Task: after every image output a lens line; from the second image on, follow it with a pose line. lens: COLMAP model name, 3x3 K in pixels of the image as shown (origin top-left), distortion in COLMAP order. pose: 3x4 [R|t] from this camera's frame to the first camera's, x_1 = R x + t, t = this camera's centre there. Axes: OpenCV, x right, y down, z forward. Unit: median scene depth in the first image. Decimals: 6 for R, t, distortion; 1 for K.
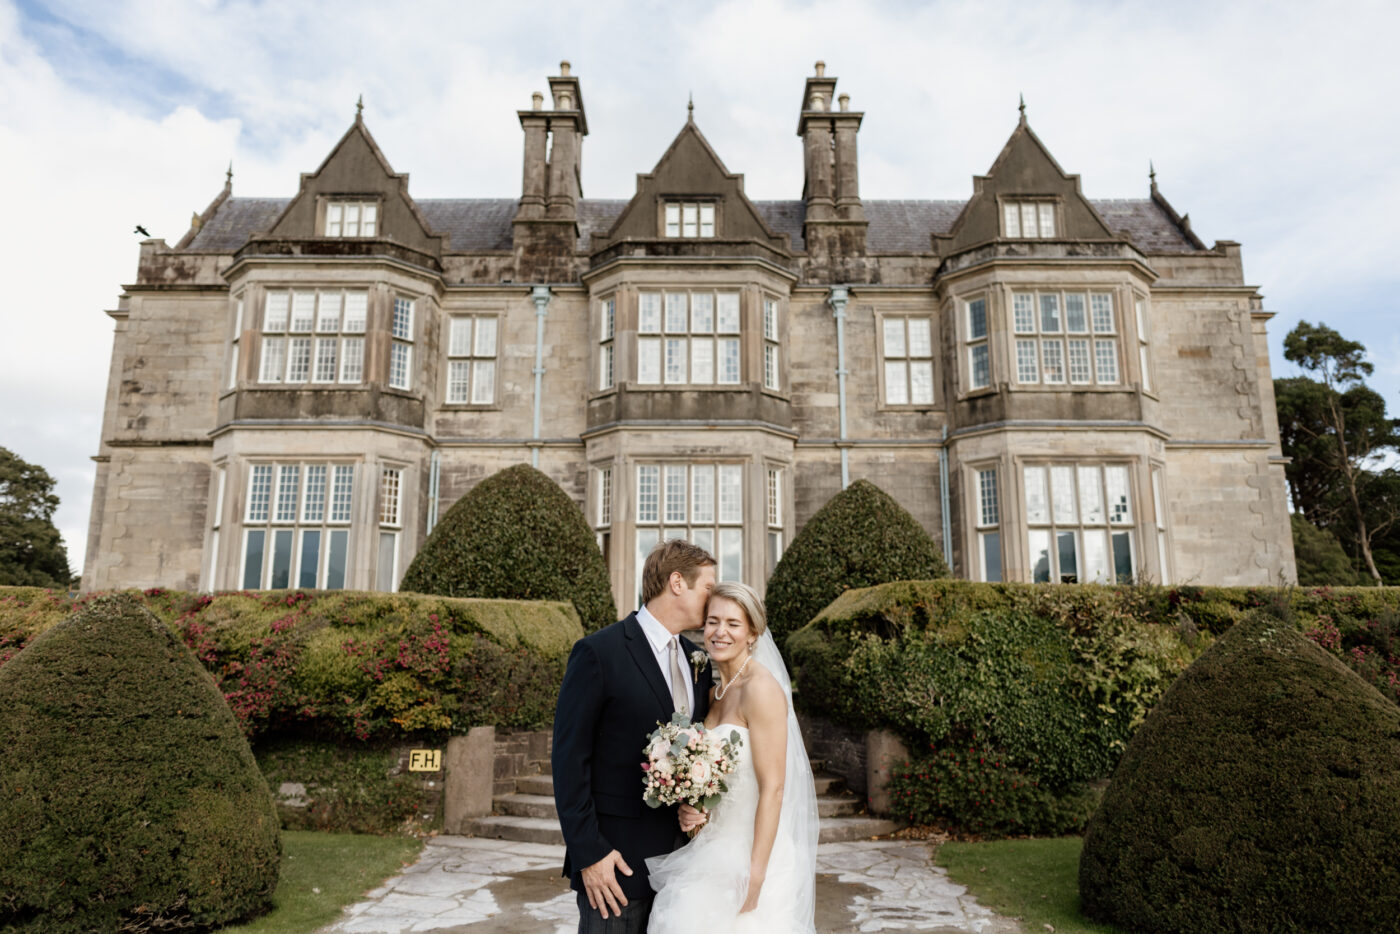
lens RADIAL K [[1007.0, 0, 696.9], [0, 1007.0, 459.3], [0, 0, 1]] dist [0.004384, -0.012857]
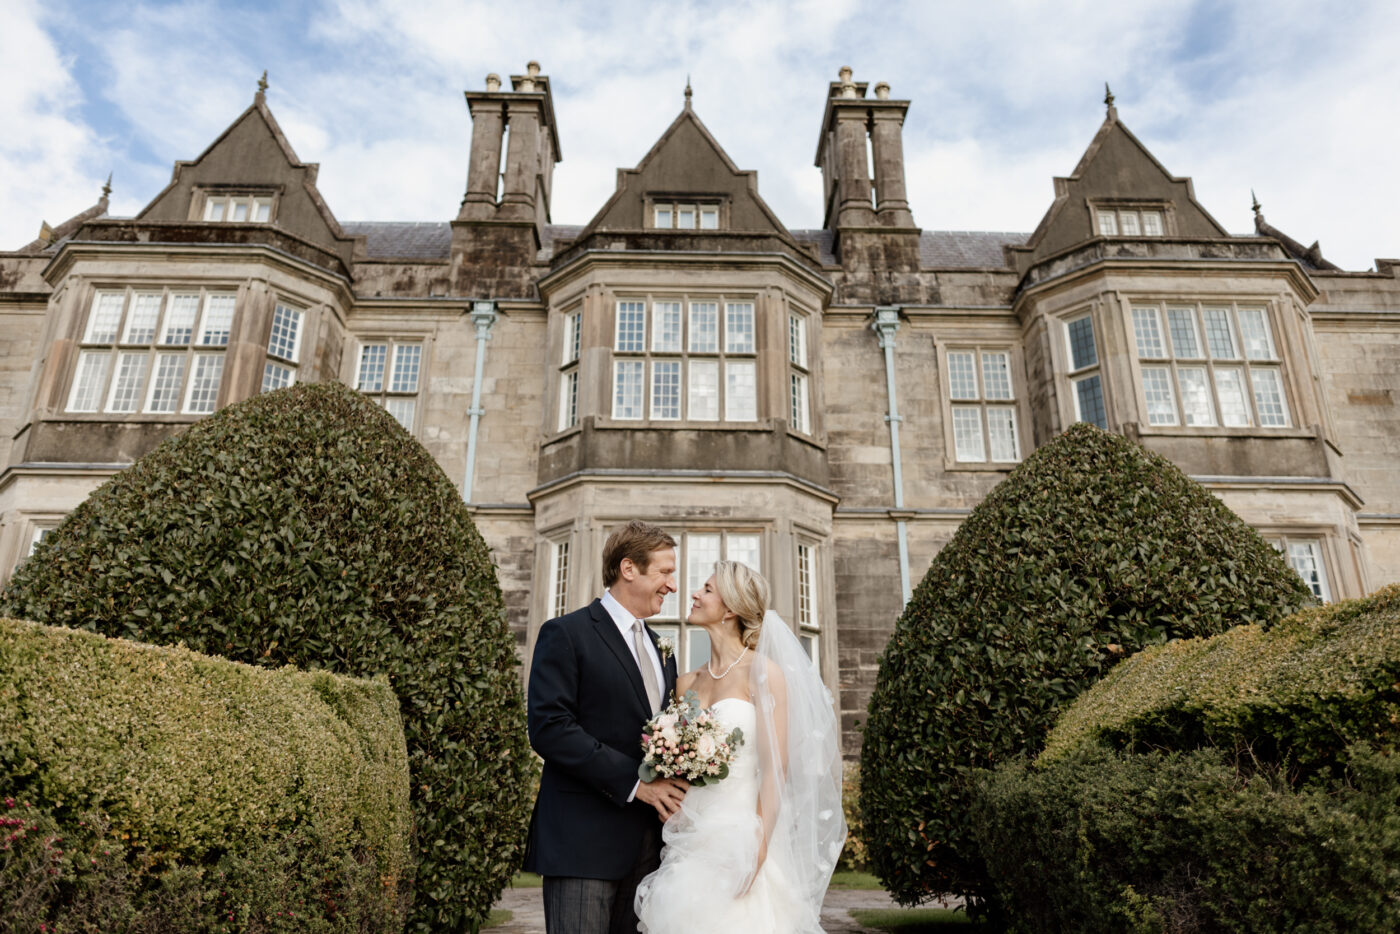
lens RADIAL K [[1007.0, 0, 696.9], [0, 1007.0, 459.3], [0, 0, 1]] dist [0.004384, -0.012857]
pose [[0.999846, 0.010362, 0.014170, -0.008383], [-0.008090, 0.988359, -0.151924, 0.056437], [-0.015579, 0.151786, 0.988291, 0.300420]]
